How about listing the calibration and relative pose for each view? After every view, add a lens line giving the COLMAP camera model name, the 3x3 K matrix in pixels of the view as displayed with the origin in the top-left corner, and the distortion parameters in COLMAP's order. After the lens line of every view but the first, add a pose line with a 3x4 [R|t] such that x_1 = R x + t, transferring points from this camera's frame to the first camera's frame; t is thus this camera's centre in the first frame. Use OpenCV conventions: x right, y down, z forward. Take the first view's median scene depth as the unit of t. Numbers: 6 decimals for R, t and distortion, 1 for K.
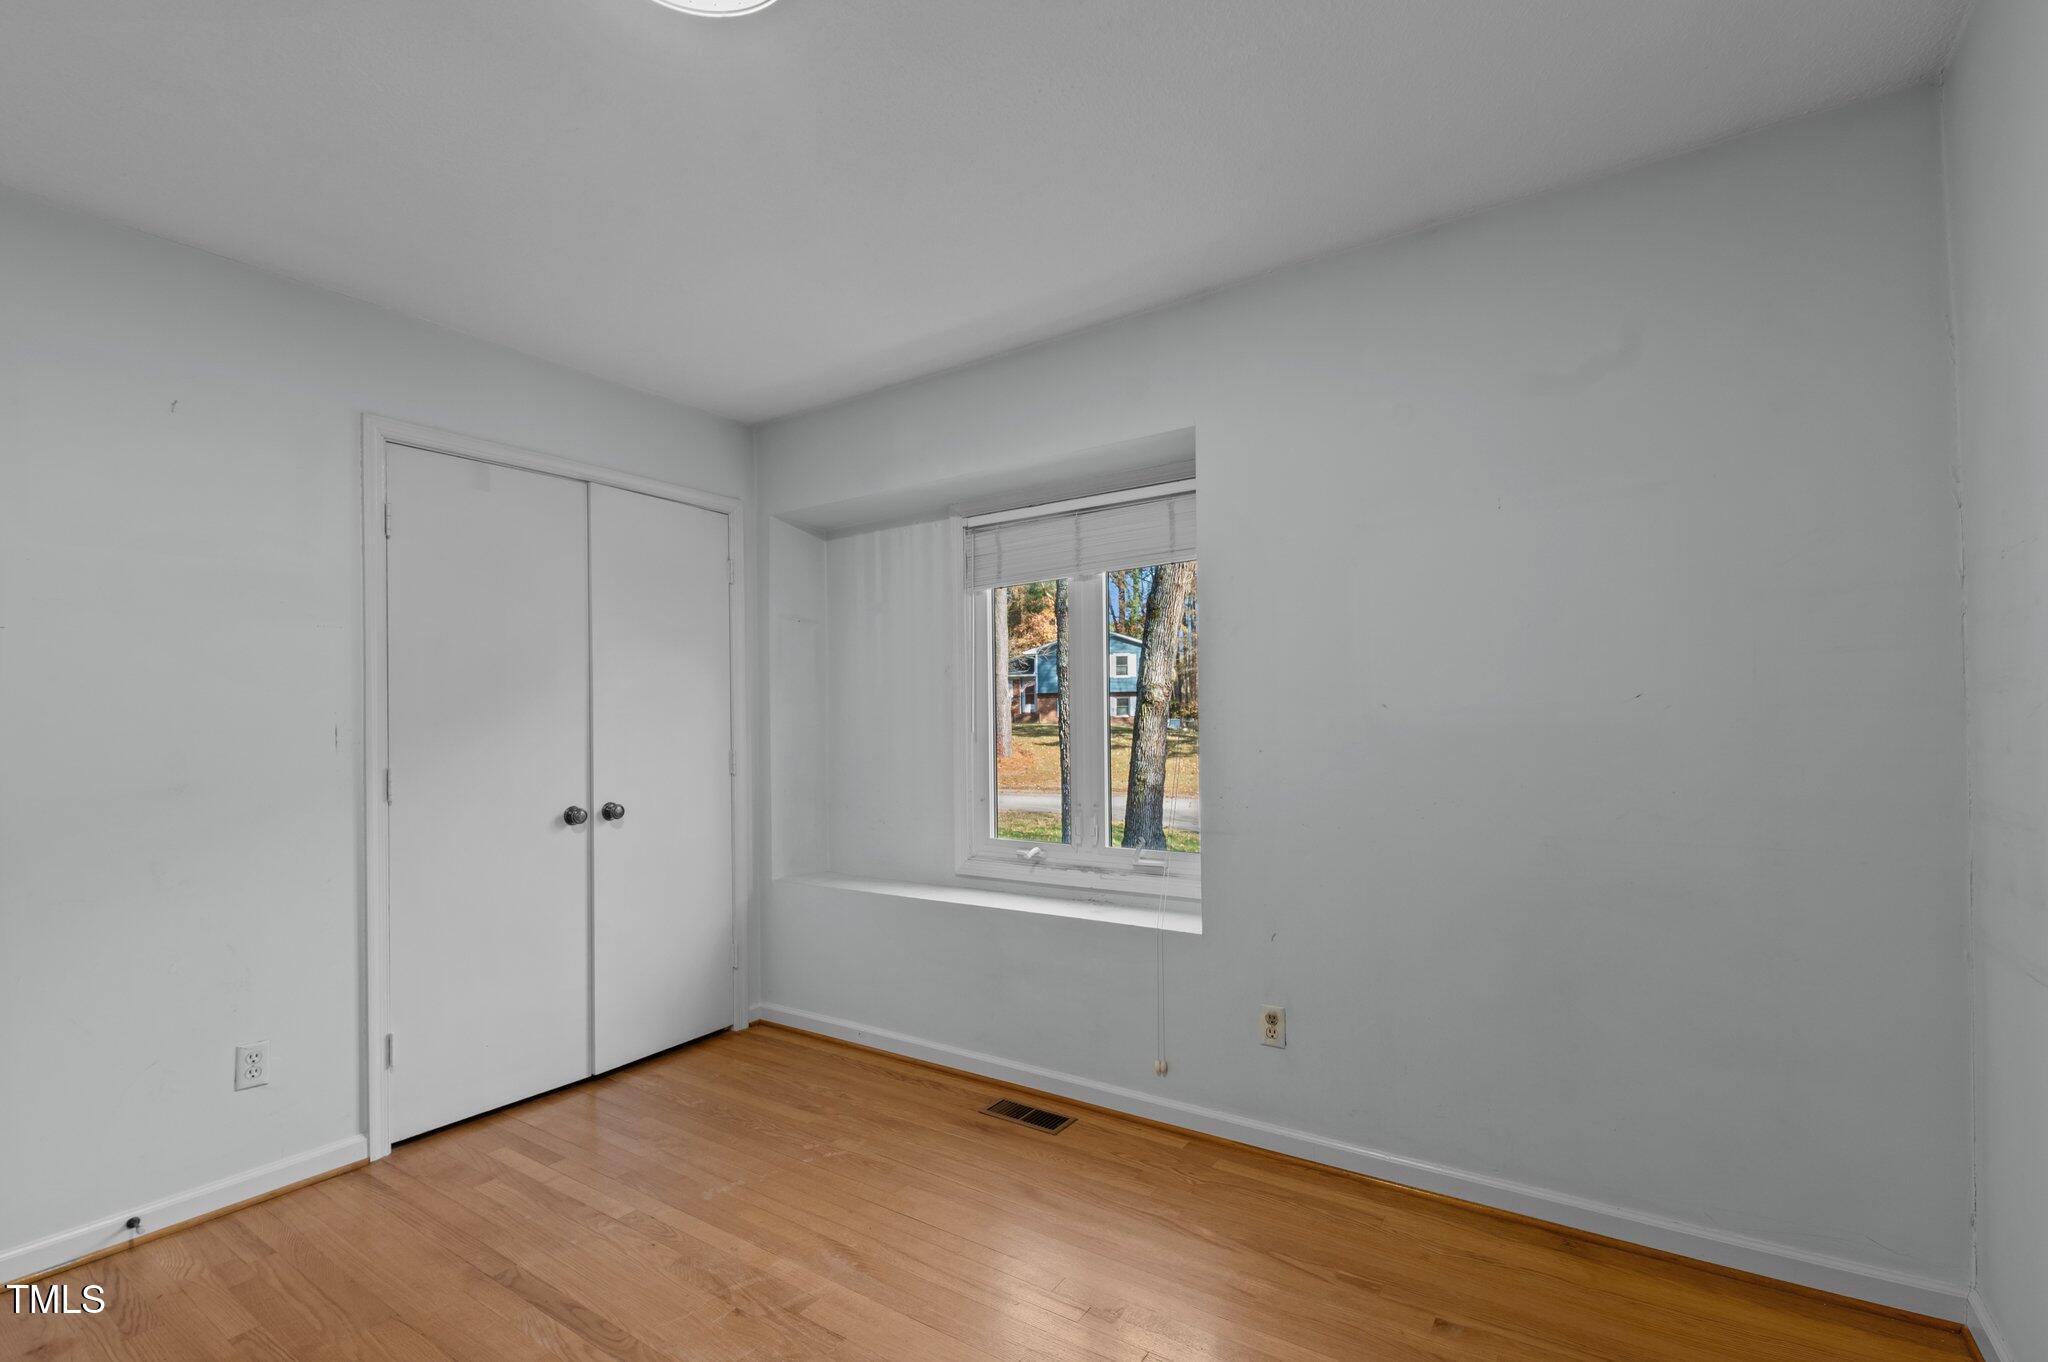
lens RADIAL K [[926.2, 0, 1023.1], [0, 926.2, 703.2], [0, 0, 1]] dist [0.009706, -0.000295]
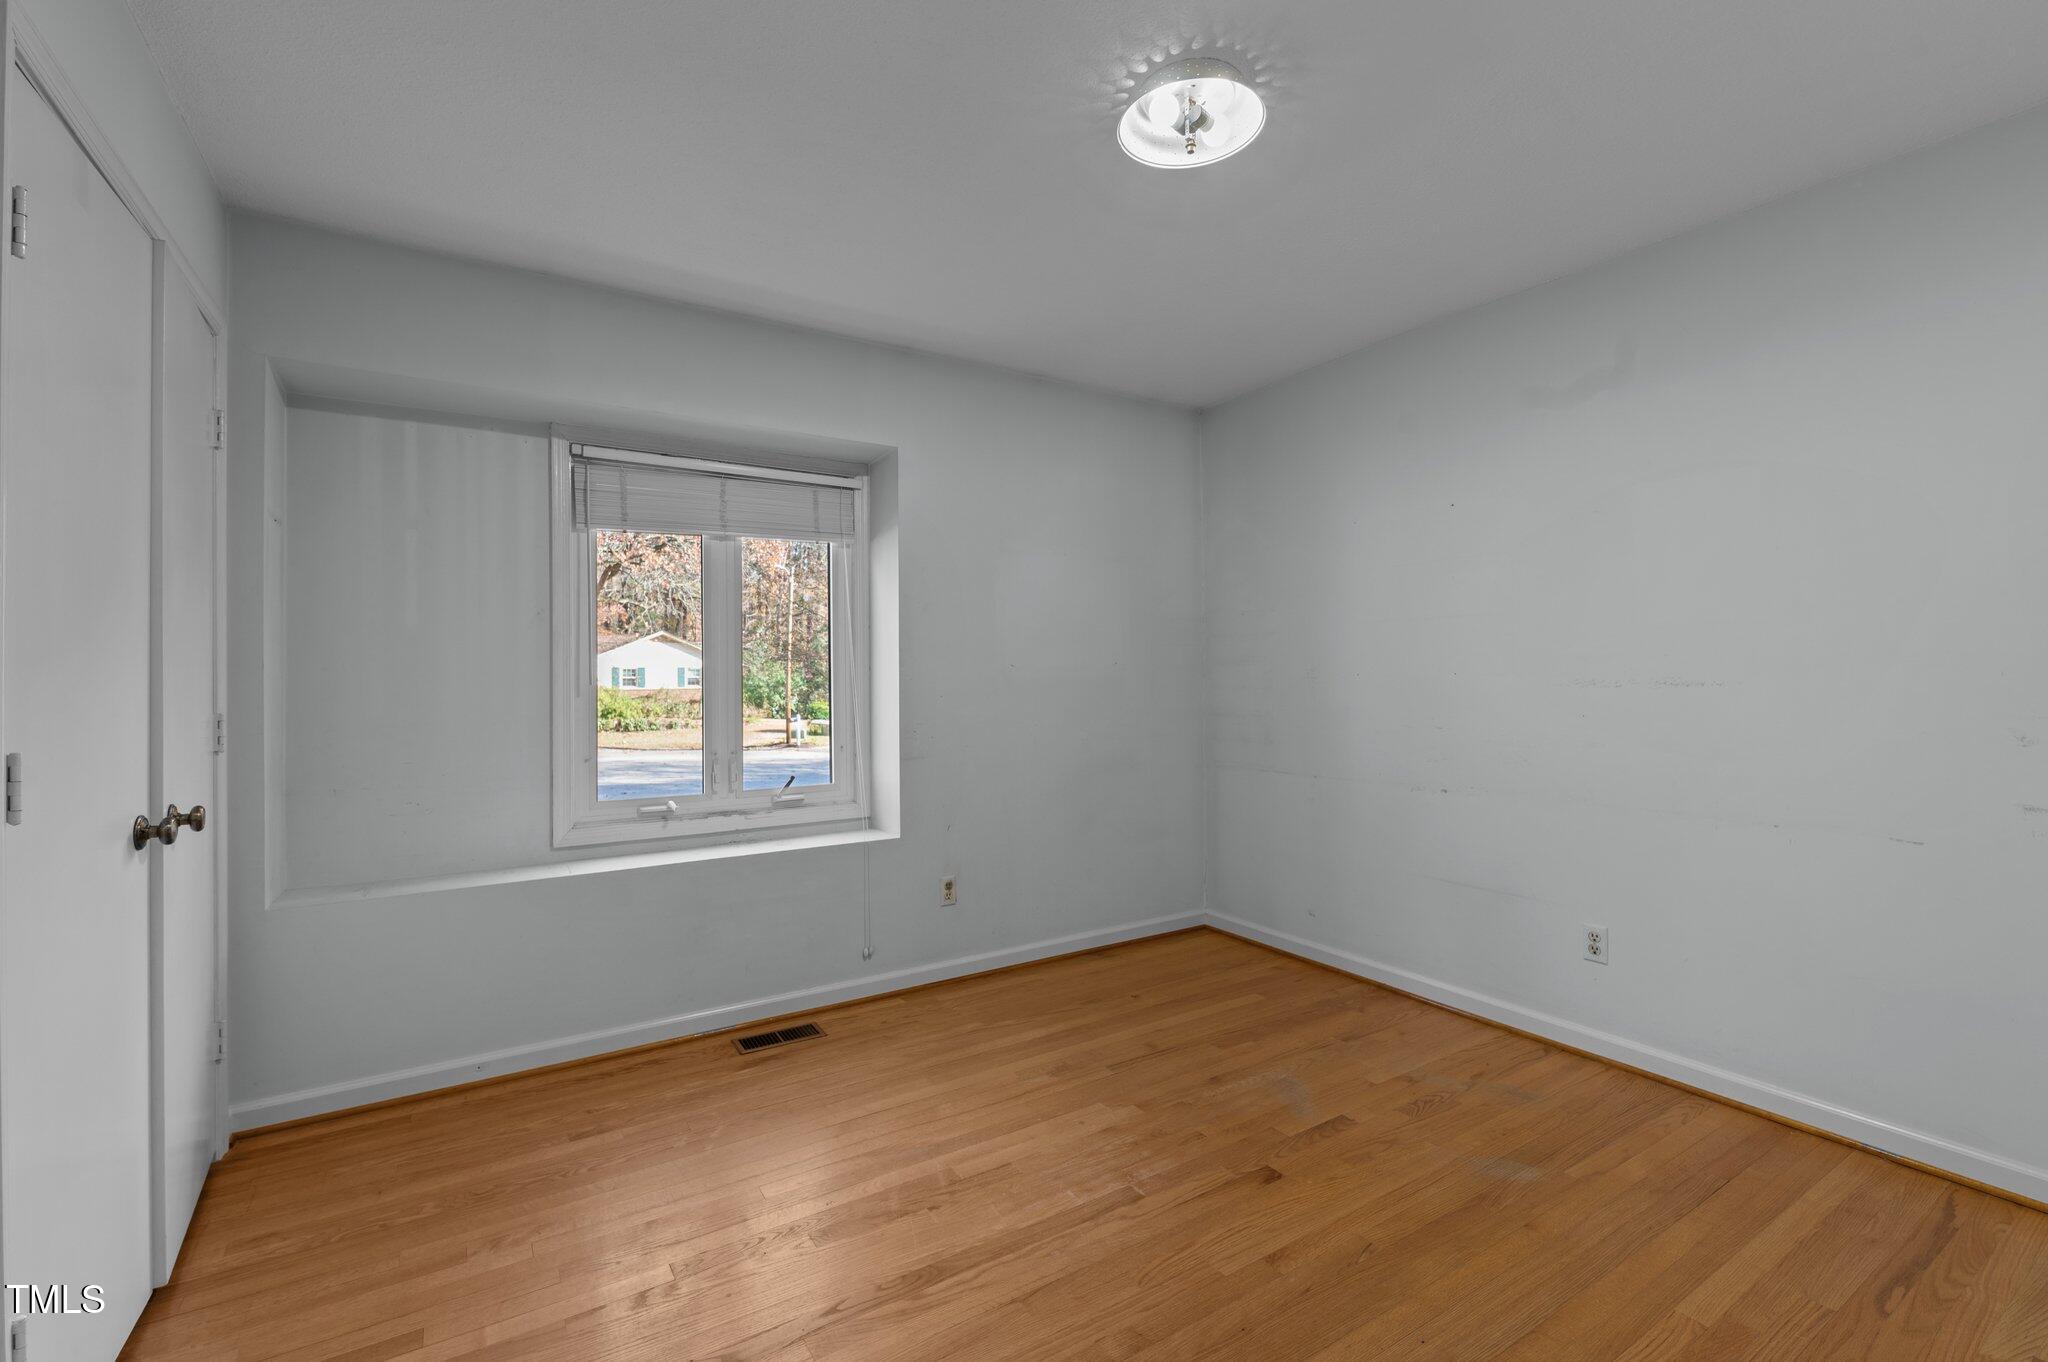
lens RADIAL K [[869.2, 0, 1028.4], [0, 869.2, 658.9], [0, 0, 1]] dist [0.014793, -0.010998]
pose [[0.389468, 0.029067, 0.920581, -0.722647], [-0.017101, 0.999558, -0.024326, 0.020644], [-0.920881, -0.006269, 0.389793, 0.297576]]
